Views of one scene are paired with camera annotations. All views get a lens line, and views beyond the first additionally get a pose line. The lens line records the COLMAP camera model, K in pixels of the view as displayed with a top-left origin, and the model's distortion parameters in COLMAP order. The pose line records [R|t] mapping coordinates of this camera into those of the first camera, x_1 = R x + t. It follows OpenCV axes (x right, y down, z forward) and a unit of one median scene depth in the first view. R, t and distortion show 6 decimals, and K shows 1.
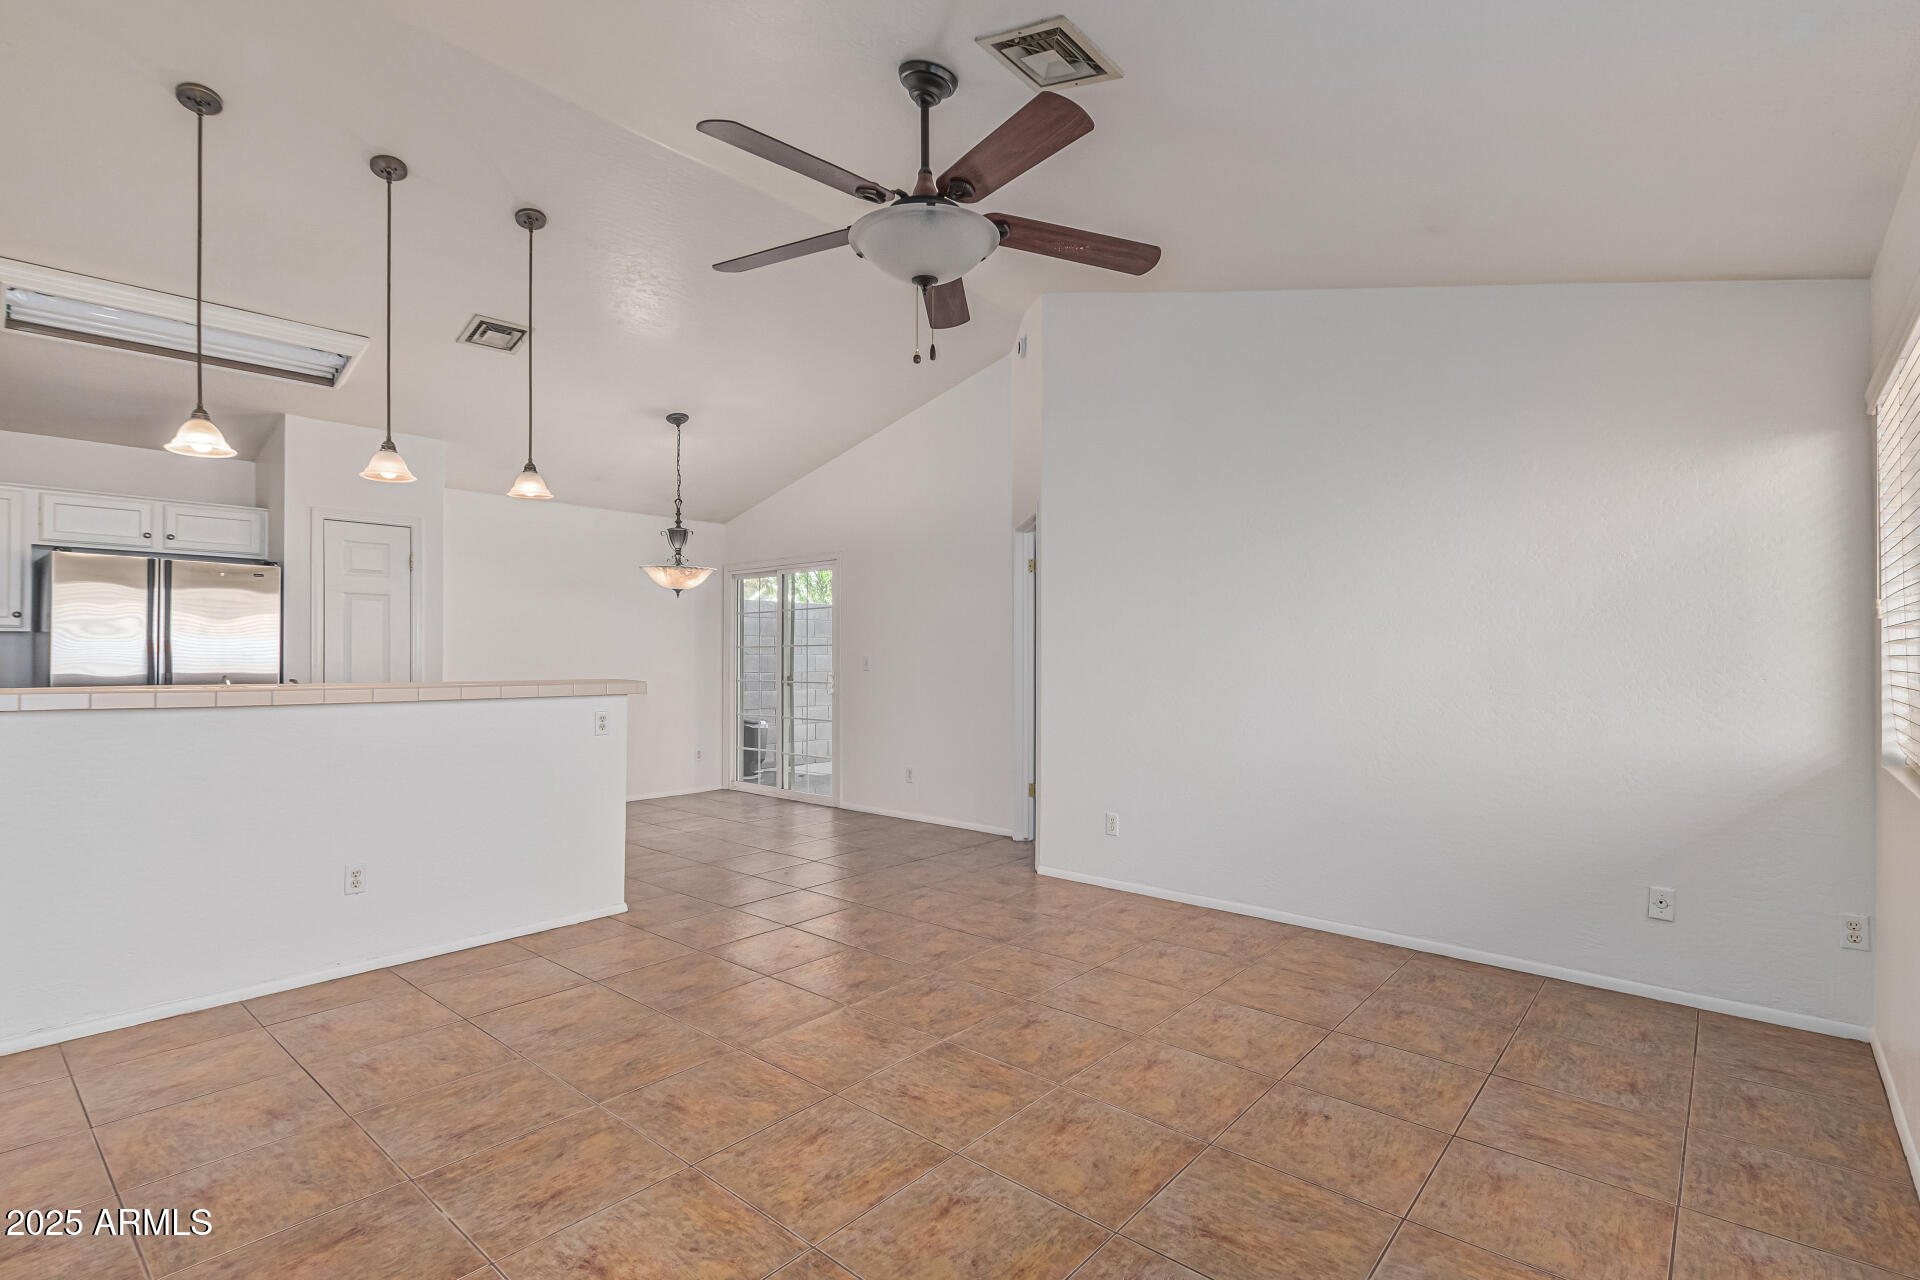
lens RADIAL K [[890.1, 0, 965.7], [0, 890.1, 644.3], [0, 0, 1]] dist [0.004364, 0.000078]
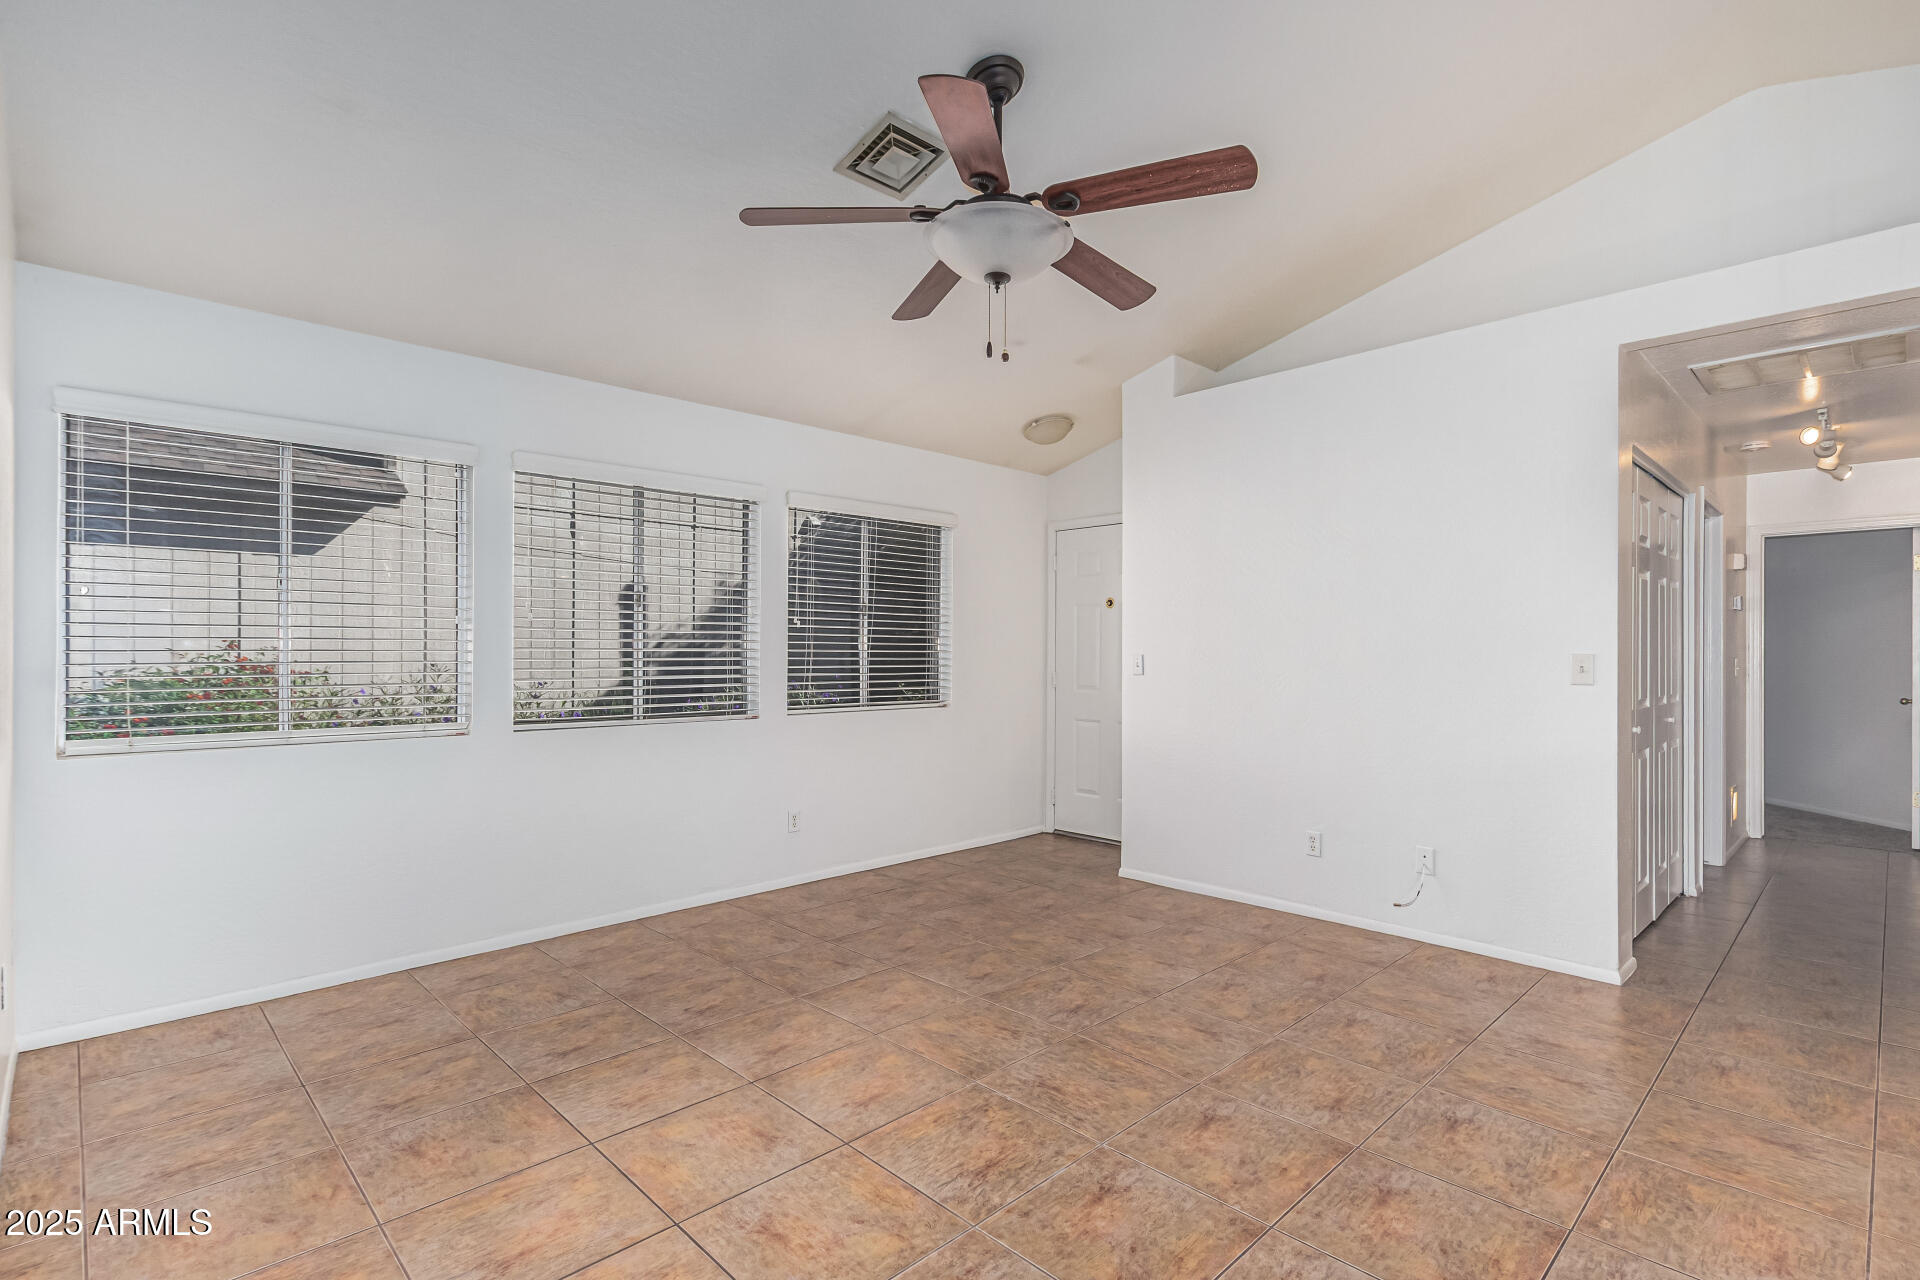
lens RADIAL K [[919.1, 0, 960.0], [0, 919.1, 640.0], [0, 0, 1]] dist [-0.000721, -0.000341]
pose [[-0.995469, -0.001048, 0.095085, -0.090920], [-0.003262, 0.999727, -0.023130, 0.018150], [-0.095035, -0.023336, -0.995200, 1.797373]]
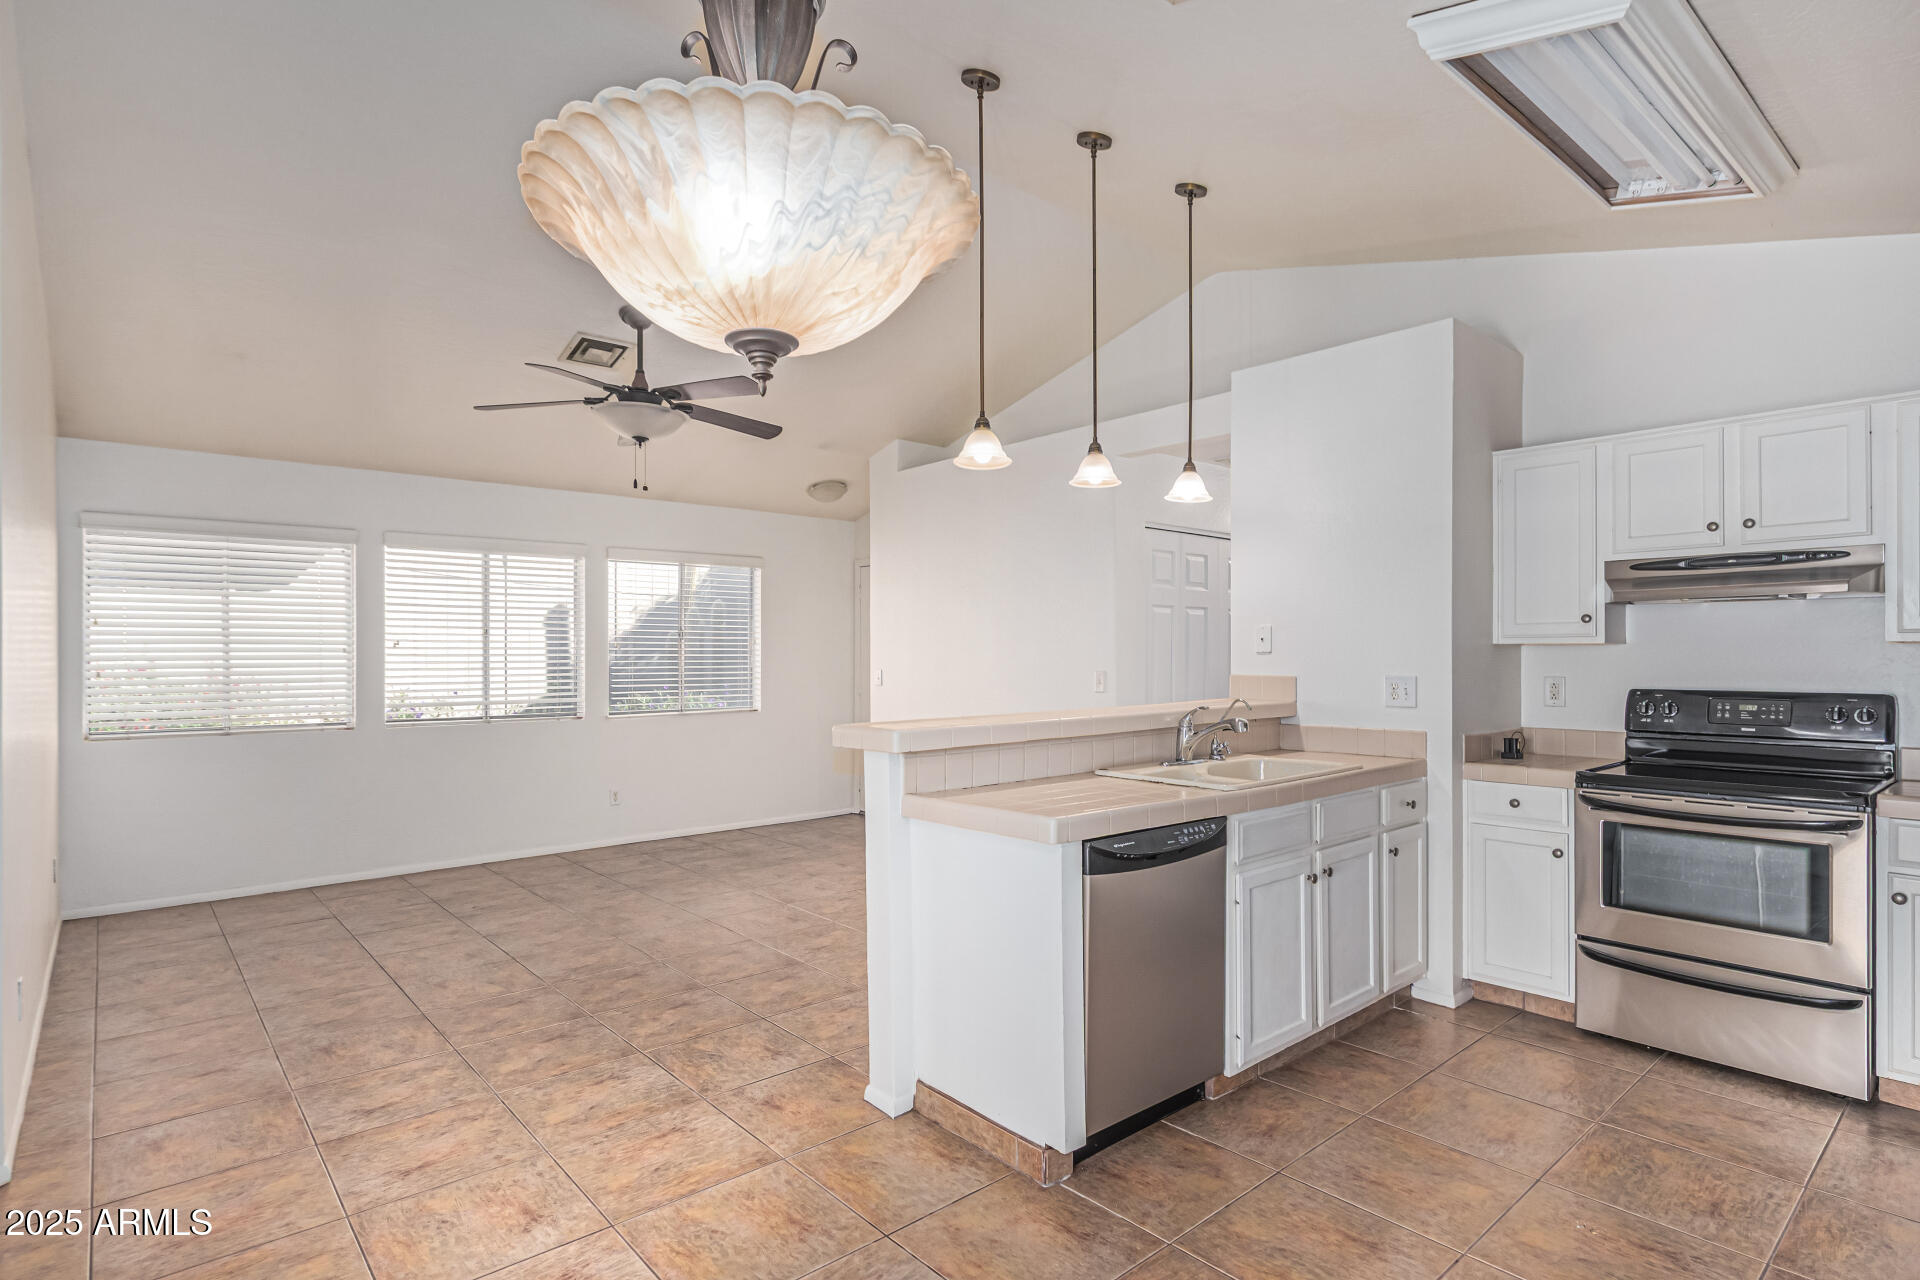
lens RADIAL K [[992.1, 0, 967.1], [0, 992.1, 642.5], [0, 0, 1]] dist [0.001595, -0.009372]
pose [[-0.989553, 0.004714, 0.144091, -0.776681], [0.001373, 0.999728, -0.023281, -0.002681], [-0.144161, -0.022840, -0.989291, 2.365926]]
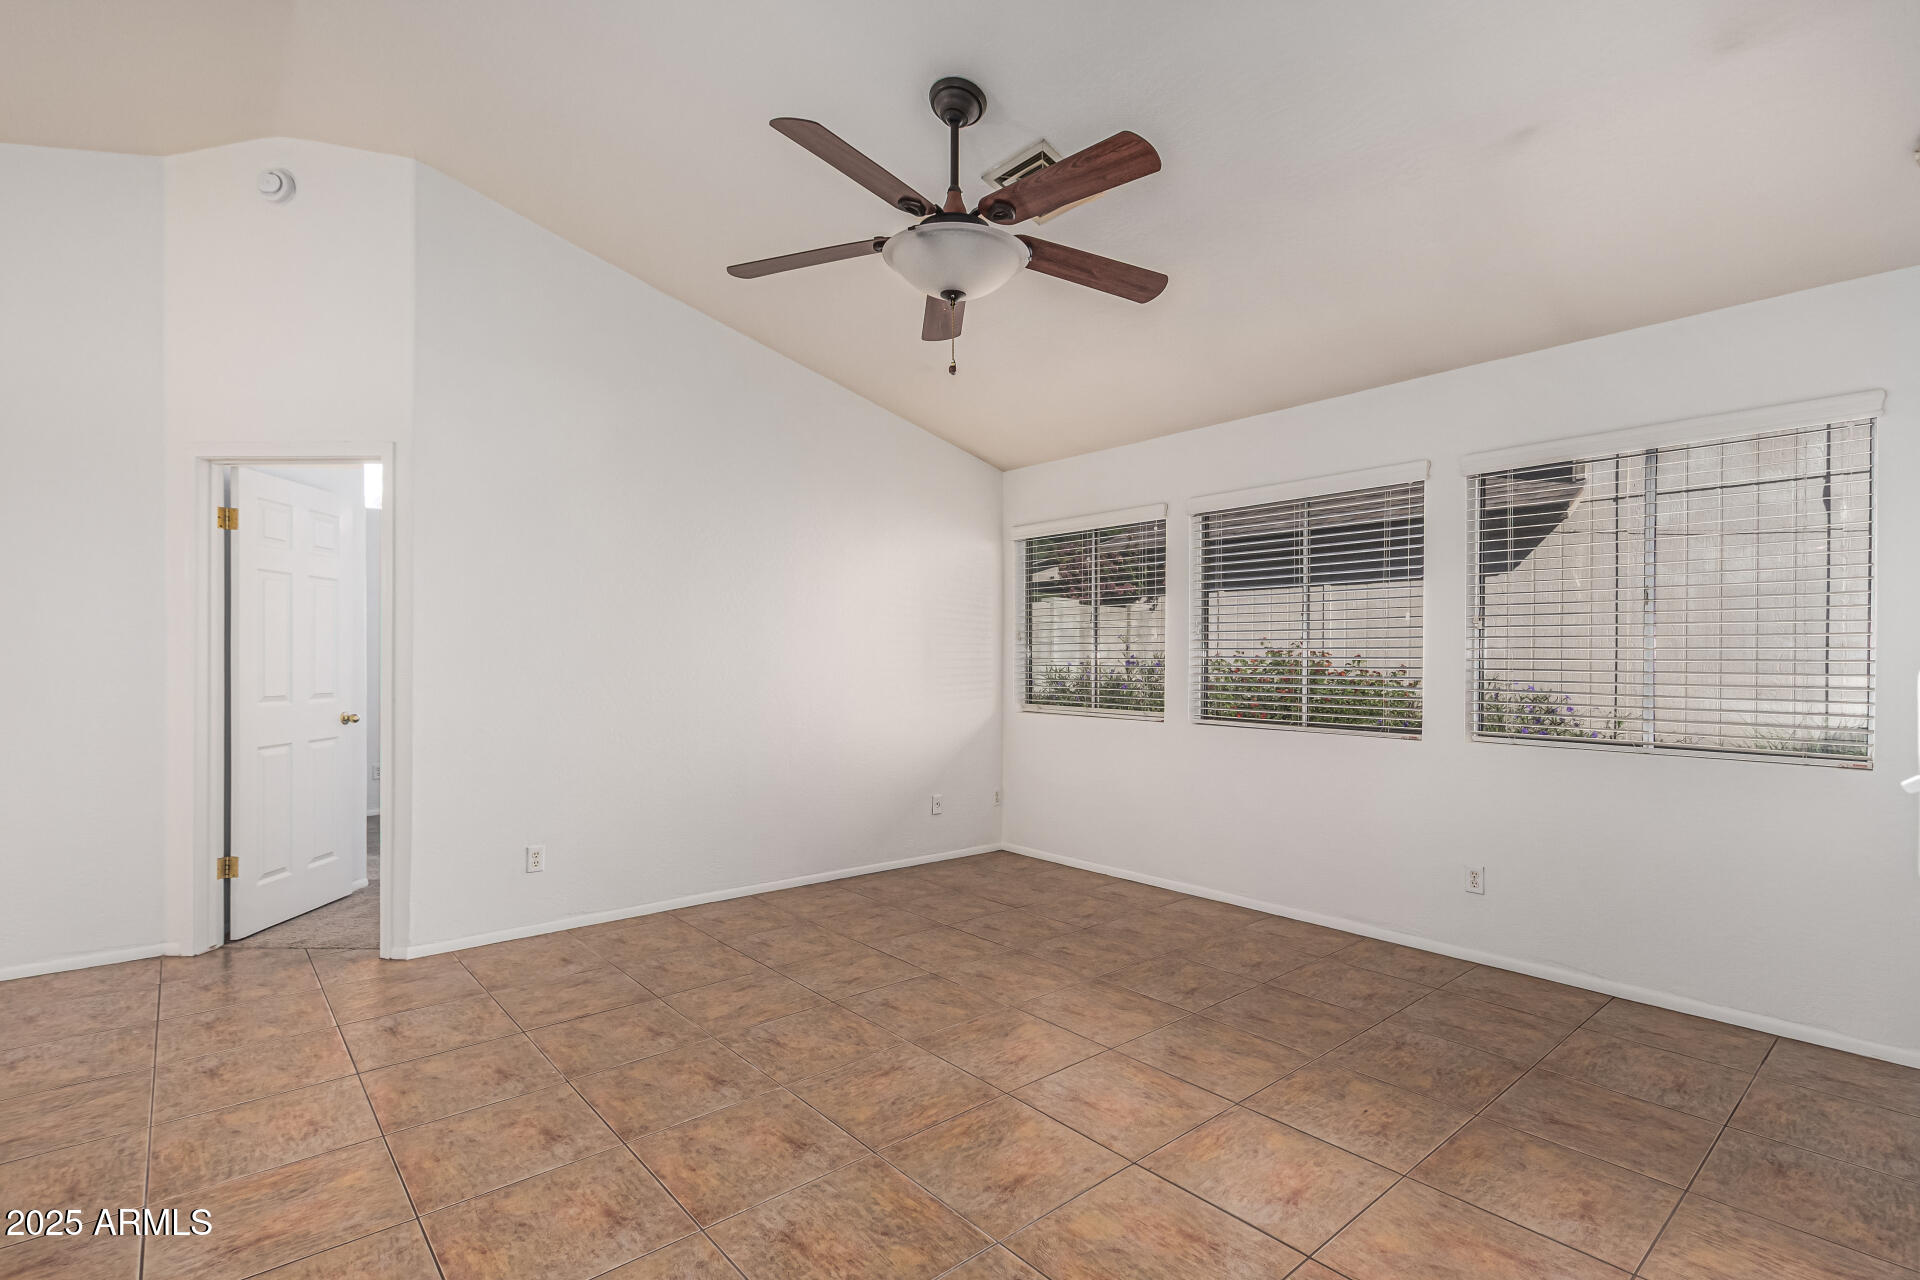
lens RADIAL K [[896.7, 0, 973.6], [0, 896.7, 660.2], [0, 0, 1]] dist [0.005054, -0.000767]
pose [[0.149084, -0.006615, 0.988802, -0.948074], [-0.015699, 0.999836, 0.009056, 0.000311], [-0.988700, -0.016873, 0.148955, 0.725263]]
